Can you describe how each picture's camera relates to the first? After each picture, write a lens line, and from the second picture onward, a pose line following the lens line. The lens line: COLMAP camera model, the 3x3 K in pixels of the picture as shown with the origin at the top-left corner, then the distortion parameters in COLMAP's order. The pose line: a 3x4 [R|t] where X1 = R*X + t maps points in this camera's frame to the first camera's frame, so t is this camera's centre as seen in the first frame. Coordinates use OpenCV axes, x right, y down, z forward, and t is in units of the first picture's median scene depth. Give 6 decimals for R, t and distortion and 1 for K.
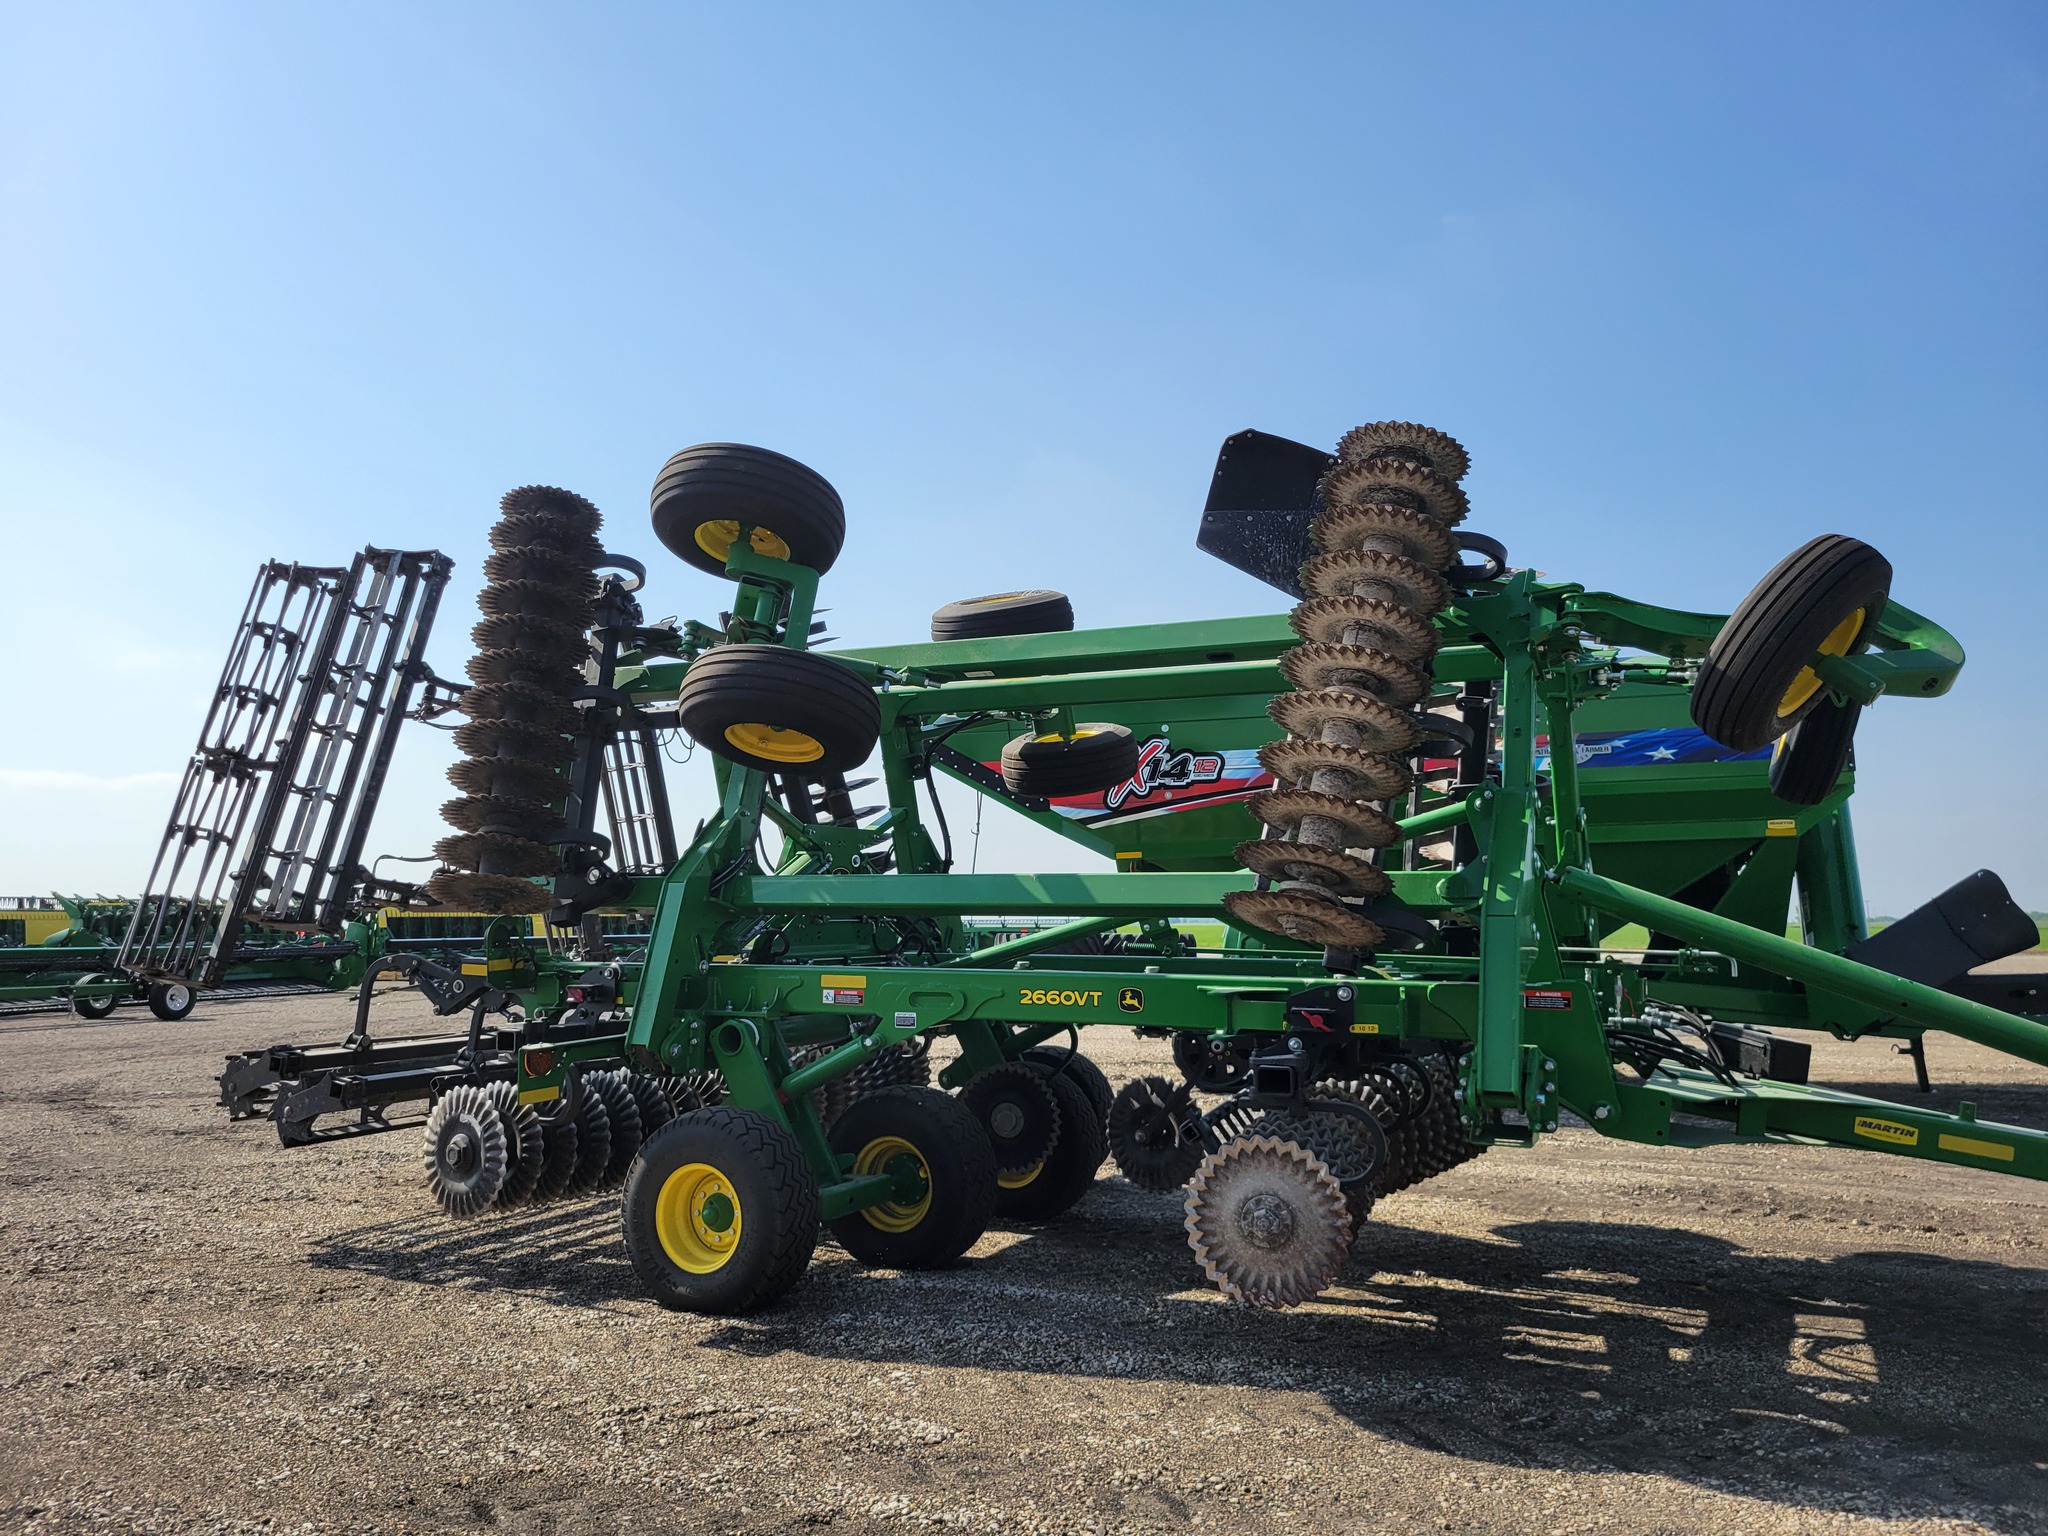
lens RADIAL K [[1600.8, 0, 1025.6], [0, 1600.8, 765.3], [0, 0, 1]] dist [0.024430, -0.014174]
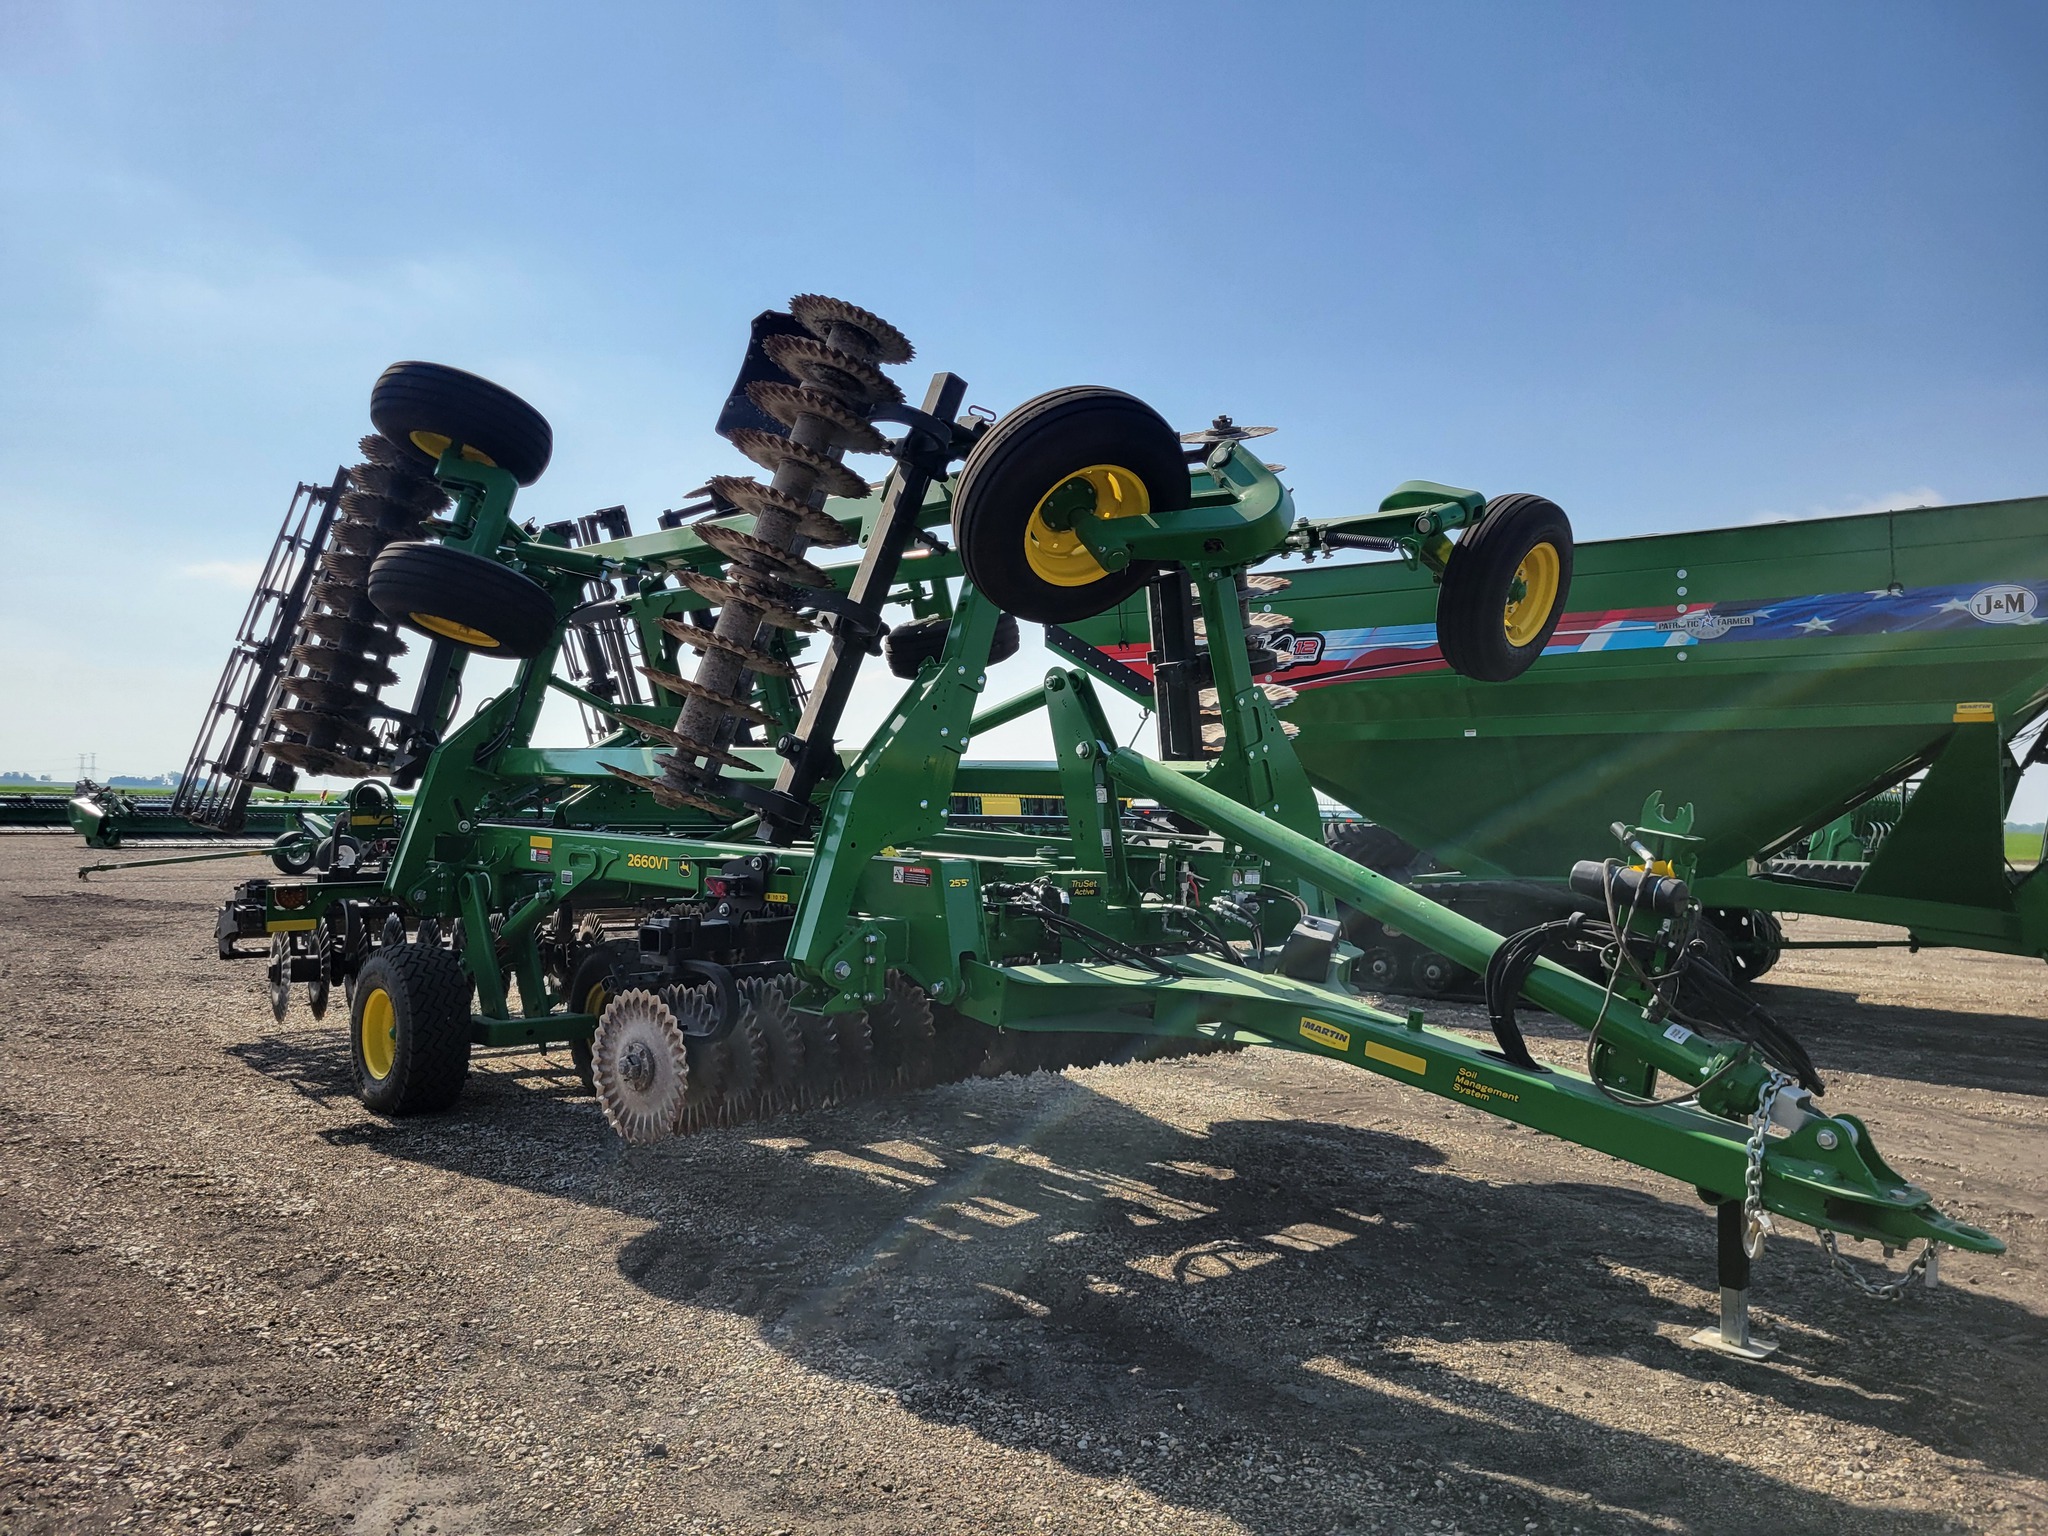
lens RADIAL K [[1600.8, 0, 999.6], [0, 1600.8, 806.1], [0, 0, 1]] dist [0.024430, -0.014174]
pose [[0.928256, 0.024154, -0.371157, 0.718876], [0.011027, 0.995663, 0.092373, 0.010884], [0.371779, -0.089839, 0.923964, 0.098088]]
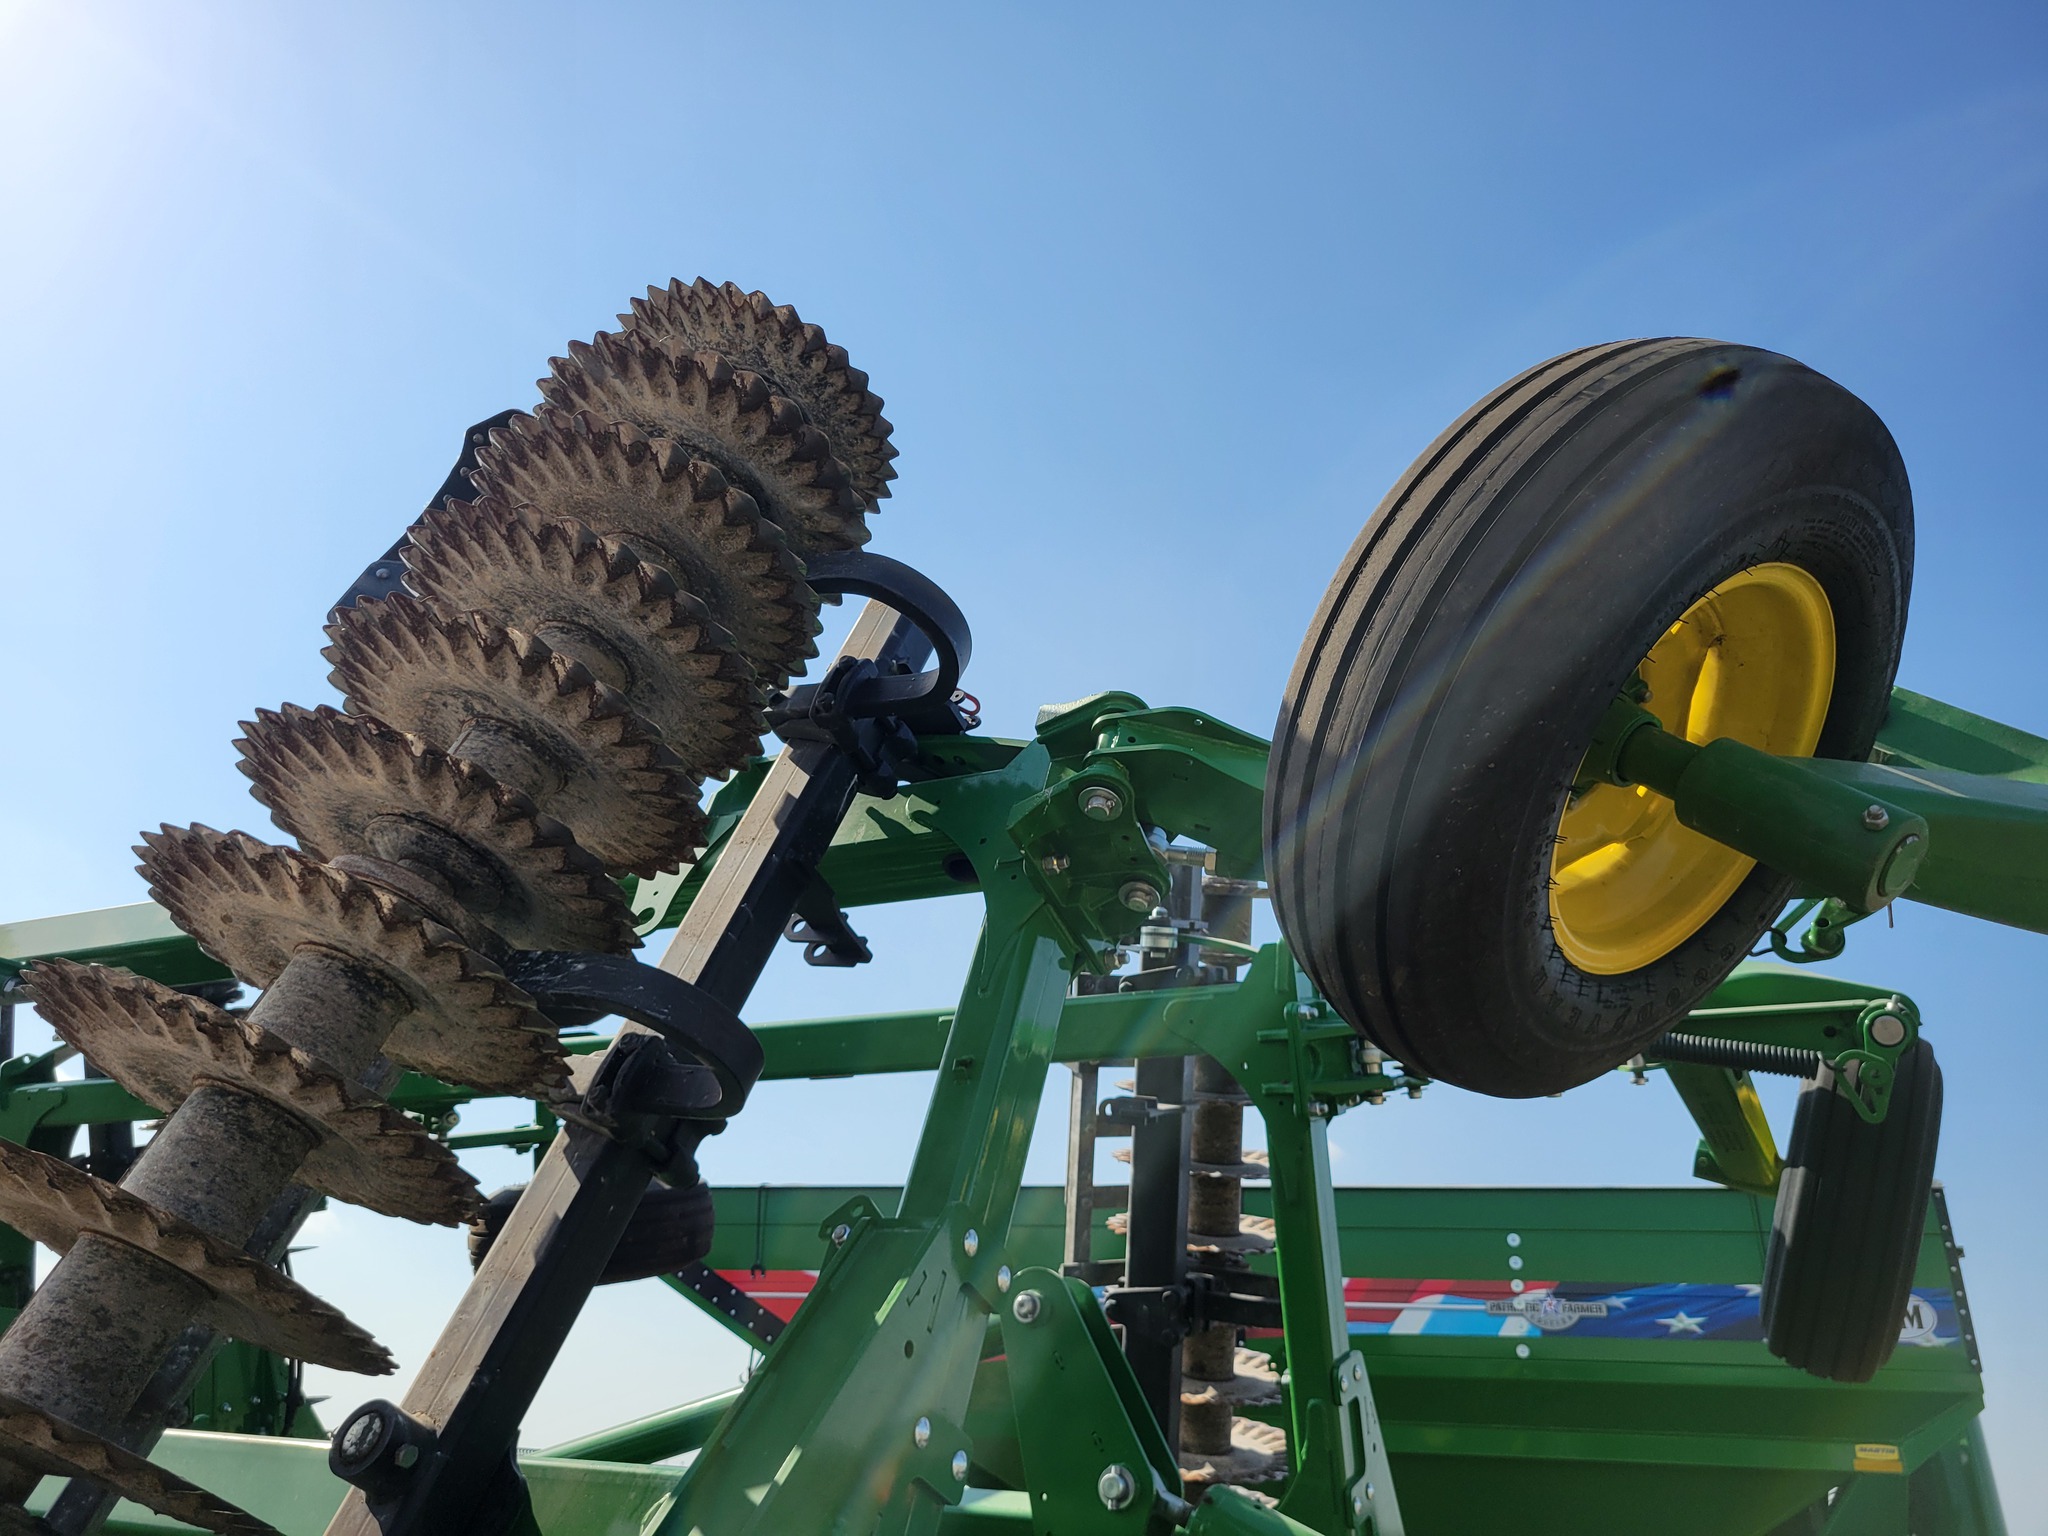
lens RADIAL K [[1600.8, 0, 1030.5], [0, 1600.8, 774.4], [0, 0, 1]] dist [0.024430, -0.014174]
pose [[0.996939, 0.053696, -0.056822, 0.349694], [-0.069372, 0.942733, -0.326254, 0.033587], [0.036049, 0.329197, 0.943573, 0.656779]]
